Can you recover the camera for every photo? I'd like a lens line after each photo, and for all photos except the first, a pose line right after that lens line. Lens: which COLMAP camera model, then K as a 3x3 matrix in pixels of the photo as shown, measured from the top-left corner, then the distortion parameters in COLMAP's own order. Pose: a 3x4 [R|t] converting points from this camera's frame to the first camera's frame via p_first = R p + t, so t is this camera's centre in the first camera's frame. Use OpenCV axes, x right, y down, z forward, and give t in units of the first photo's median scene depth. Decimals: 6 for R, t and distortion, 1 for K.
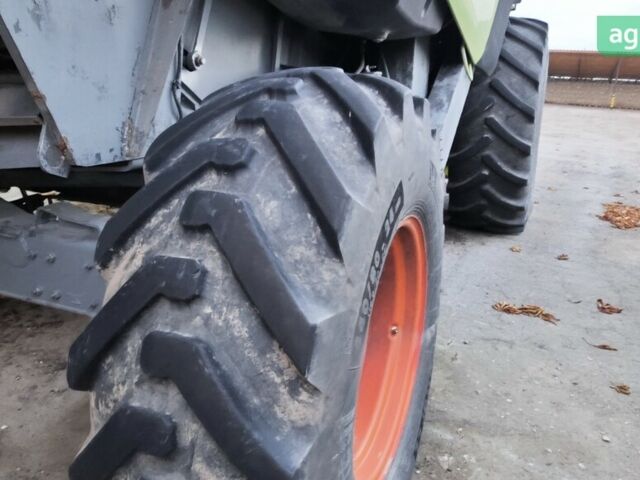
lens RADIAL K [[539.3, 0, 319.0], [0, 539.3, 242.8], [0, 0, 1]] dist [-0.036701, 0.068405]
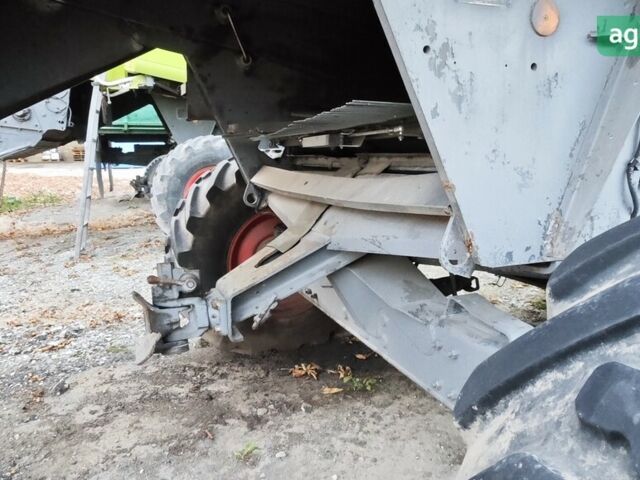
lens RADIAL K [[539.3, 0, 319.0], [0, 539.3, 242.8], [0, 0, 1]] dist [-0.036701, 0.068405]
pose [[0.690100, 0.085722, -0.718620, -0.028831], [-0.172744, 0.983770, -0.048537, -0.097611], [0.702796, 0.157633, 0.693707, 0.245637]]
